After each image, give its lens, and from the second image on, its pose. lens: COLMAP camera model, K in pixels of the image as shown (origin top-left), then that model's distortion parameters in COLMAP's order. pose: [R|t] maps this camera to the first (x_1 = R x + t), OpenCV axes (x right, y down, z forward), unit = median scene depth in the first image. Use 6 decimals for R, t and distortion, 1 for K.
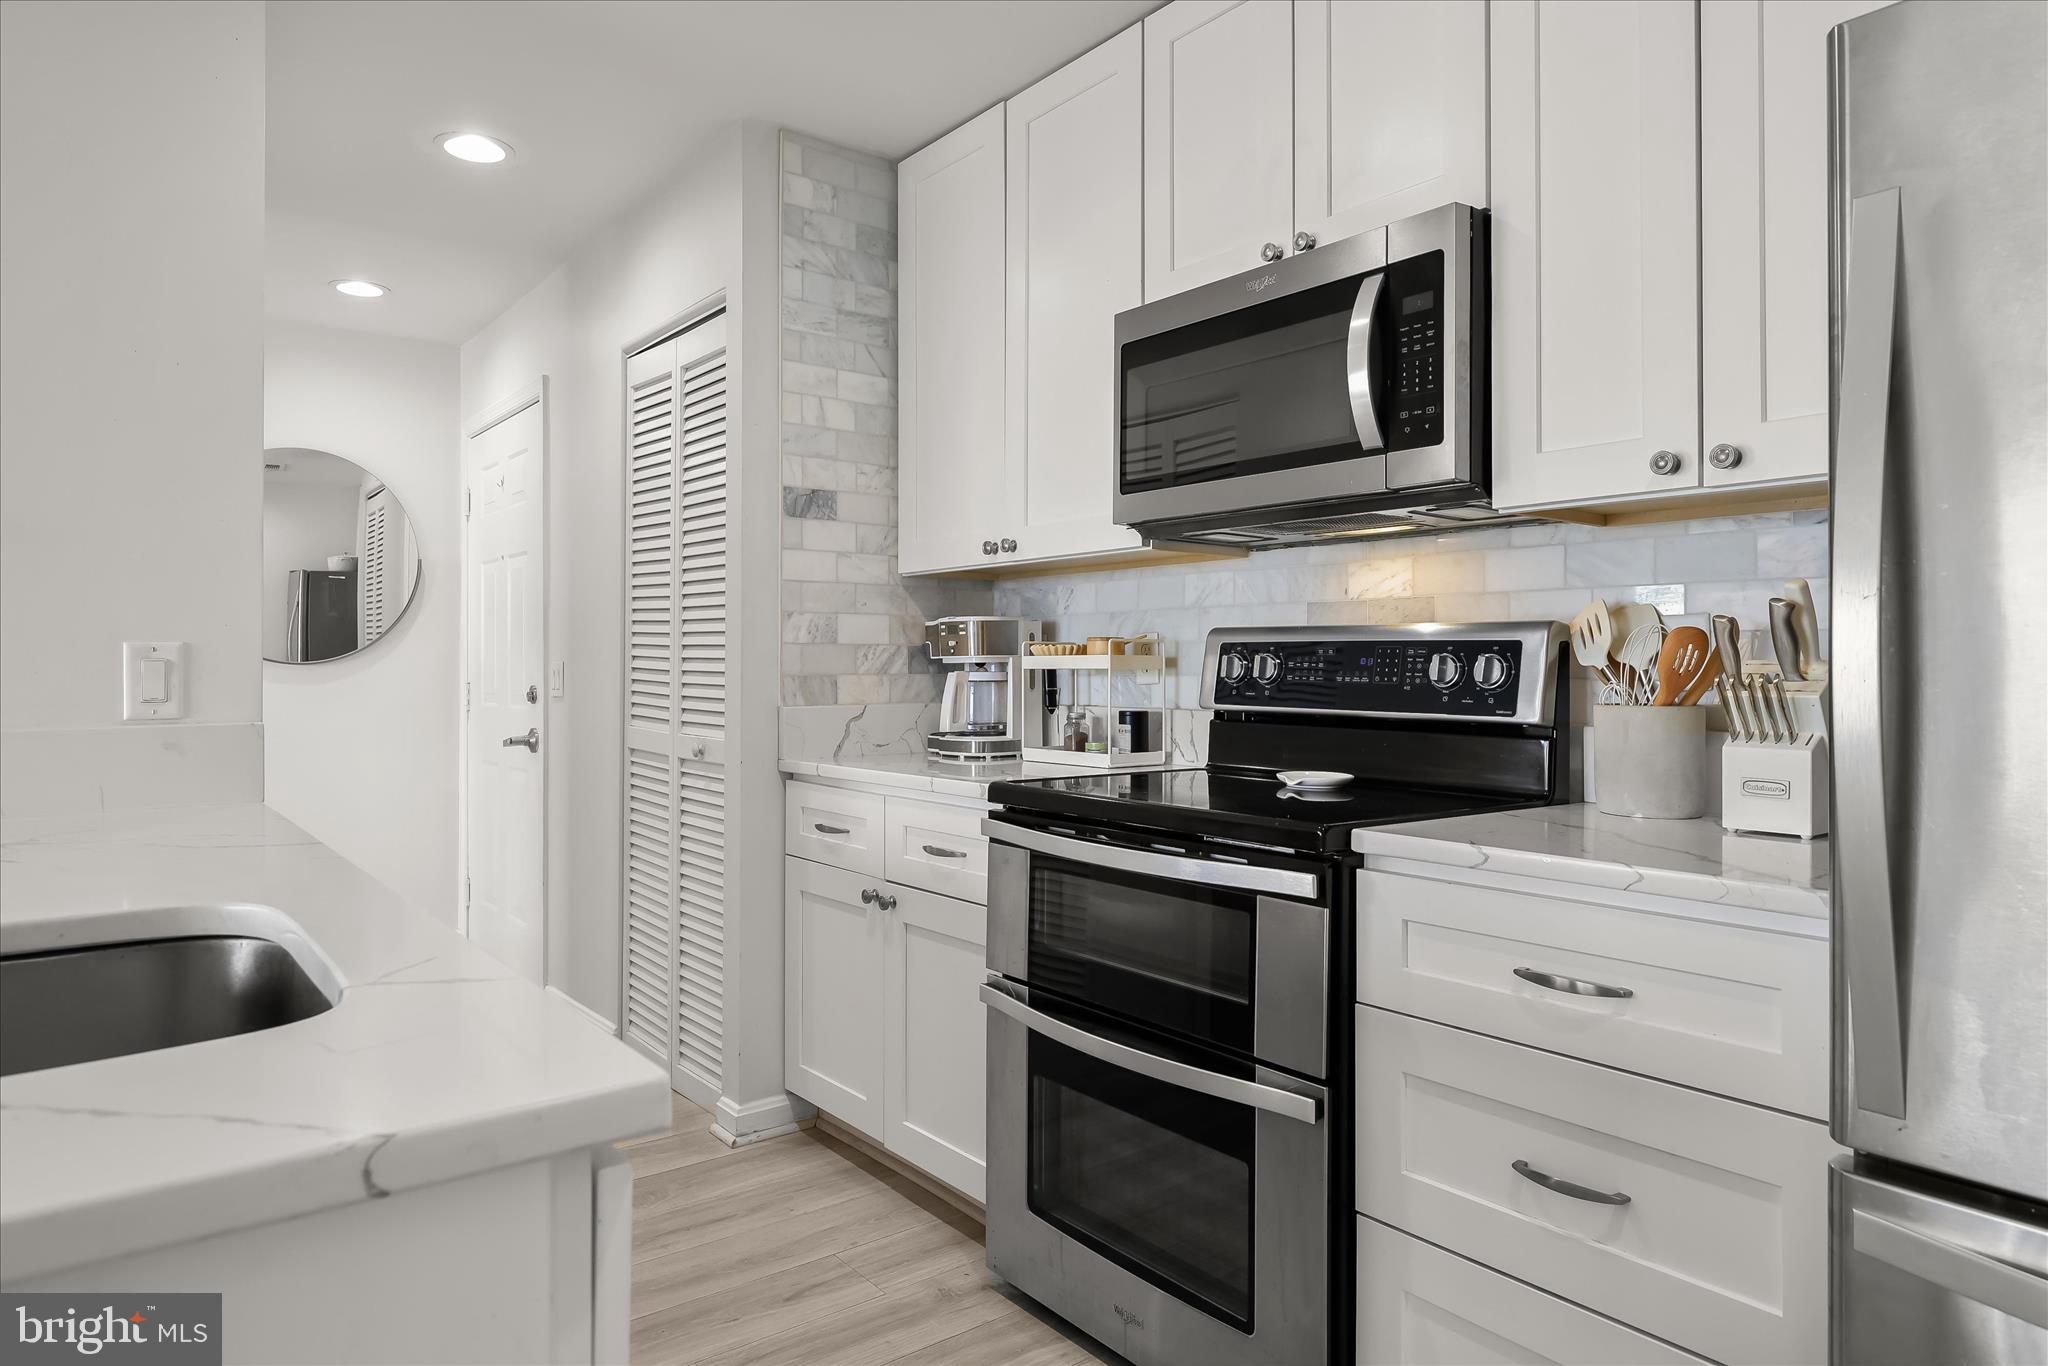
lens RADIAL K [[1258.0, 0, 1035.3], [0, 1258.0, 663.9], [0, 0, 1]] dist [-0.004766, -0.000421]
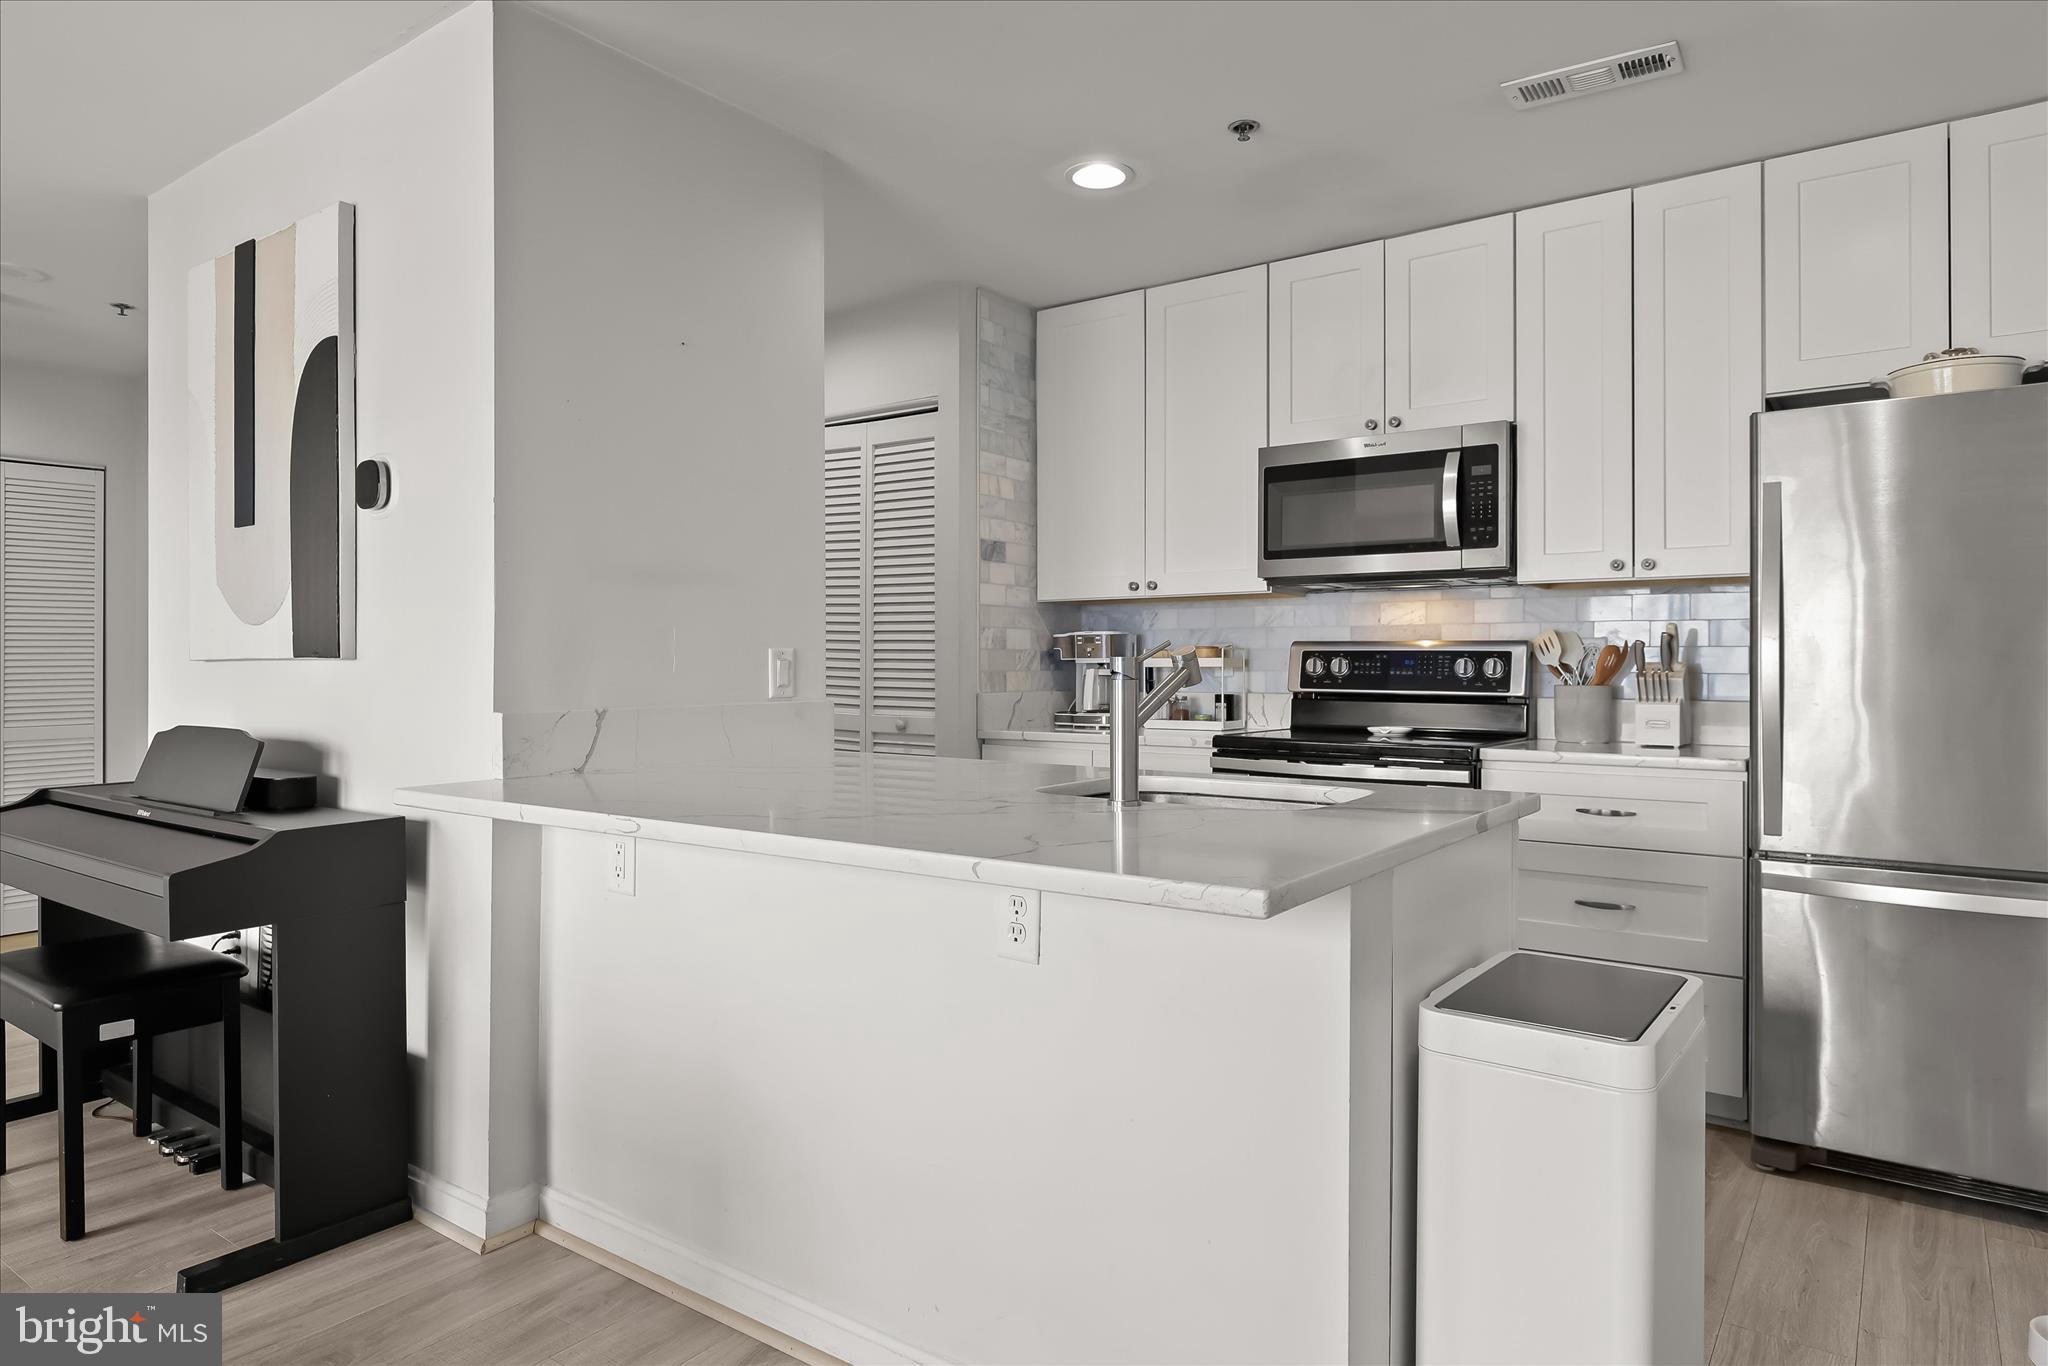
lens RADIAL K [[1258.0, 0, 1014.7], [0, 1258.0, 678.6], [0, 0, 1]] dist [-0.004766, -0.000421]
pose [[0.962023, -0.001622, 0.272963, -0.668357], [-0.001348, 0.999942, 0.010690, 0.002388], [-0.272965, -0.010652, 0.961965, -0.466909]]
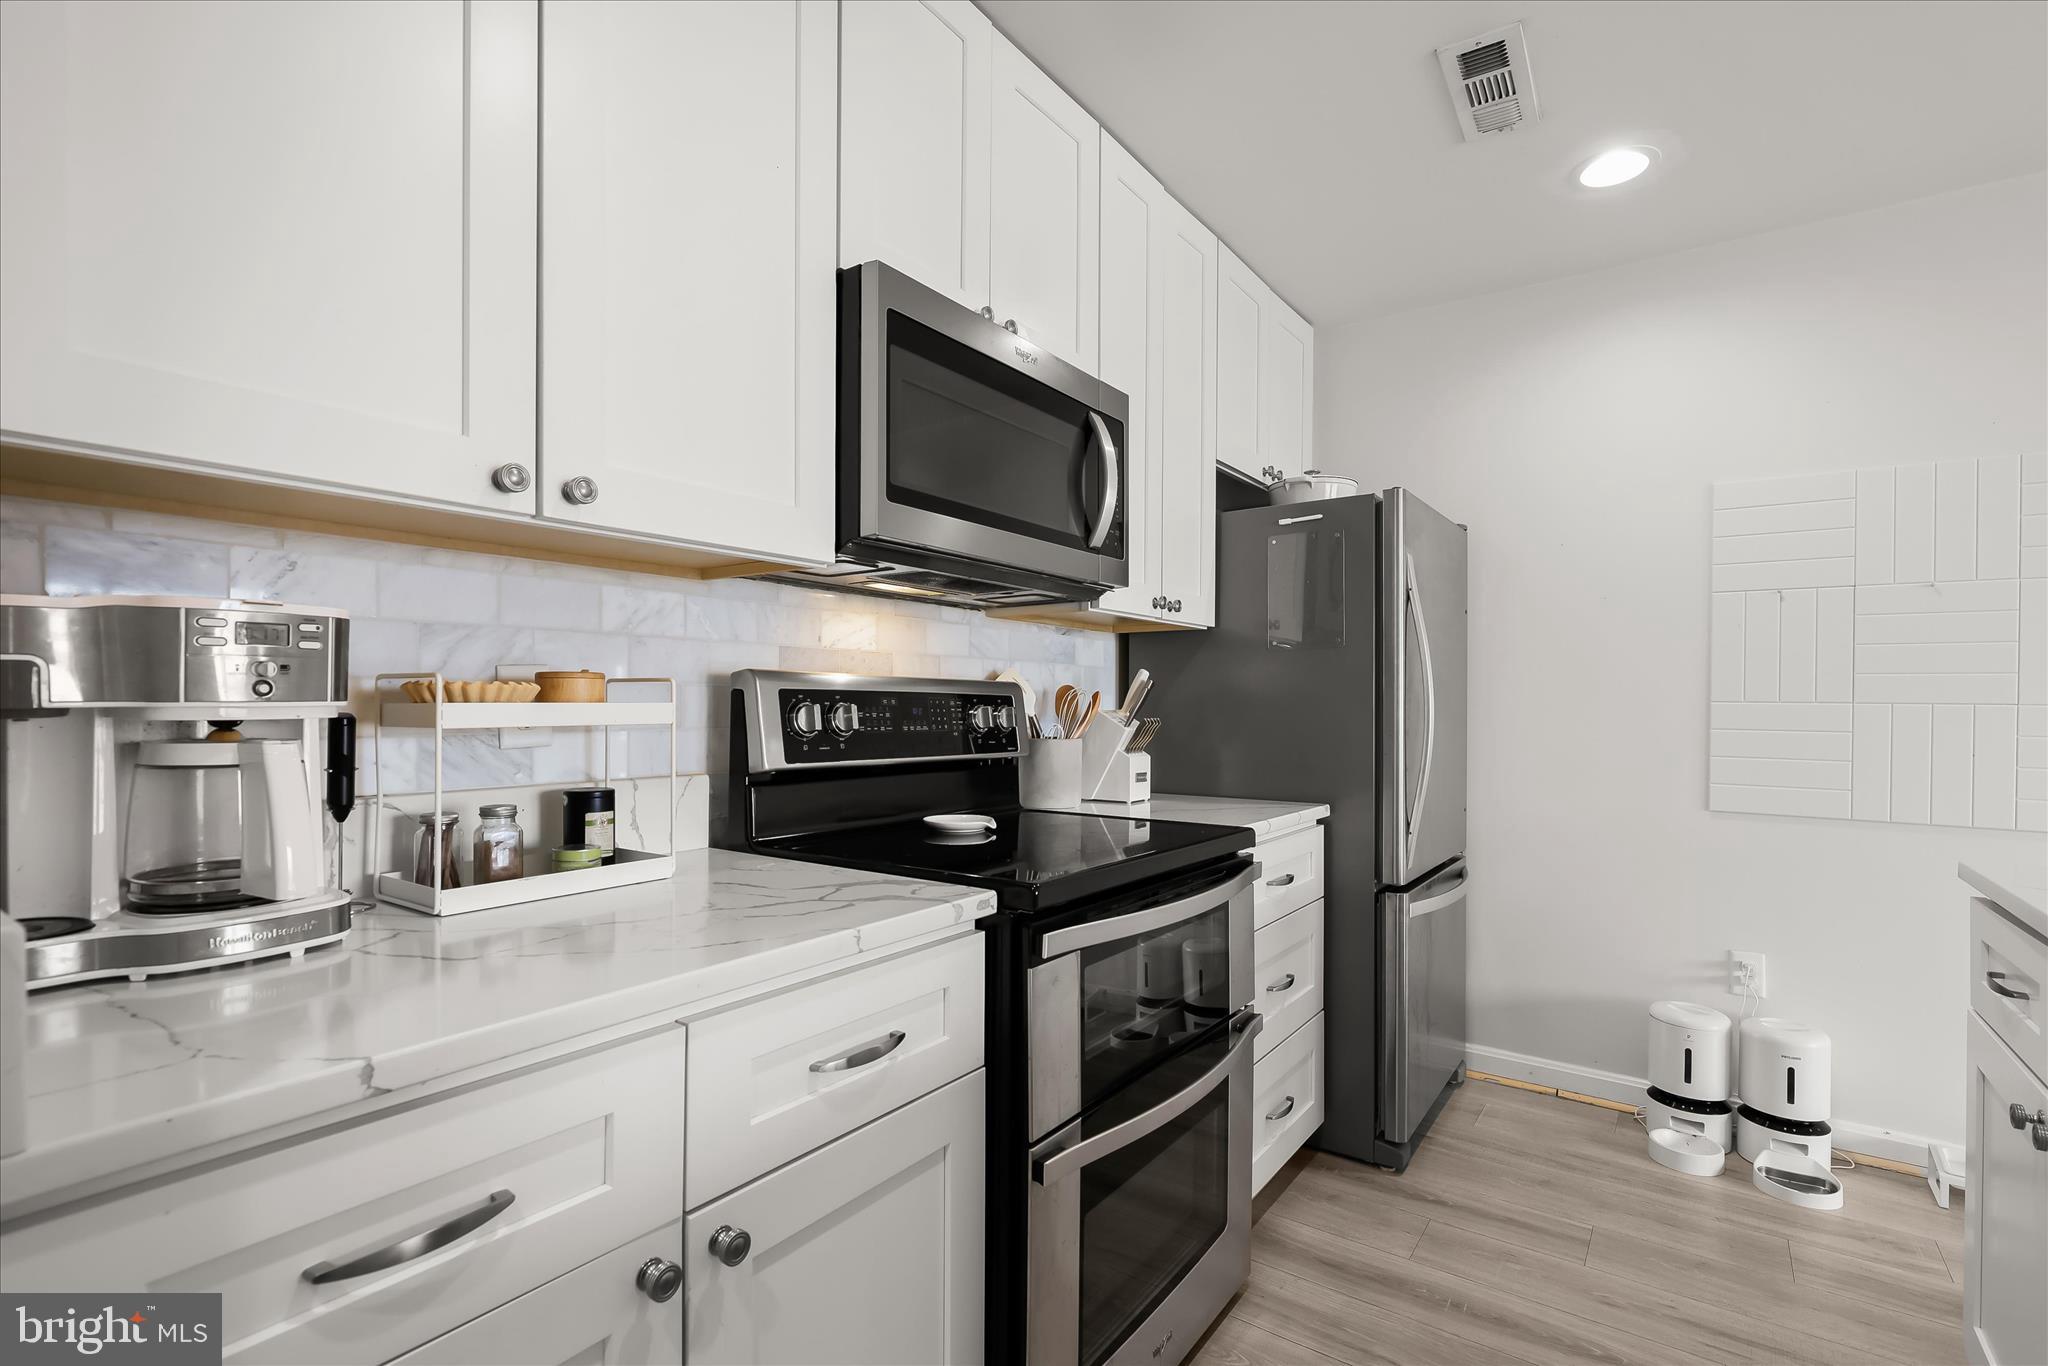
lens RADIAL K [[945.3, 0, 1054.6], [0, 945.3, 708.5], [0, 0, 1]] dist [-0.003884, -0.000105]
pose [[-0.298185, -0.004874, 0.954496, -0.503137], [-0.003728, 0.999985, 0.003942, -0.007210], [-0.954501, -0.002383, -0.298199, 1.041952]]
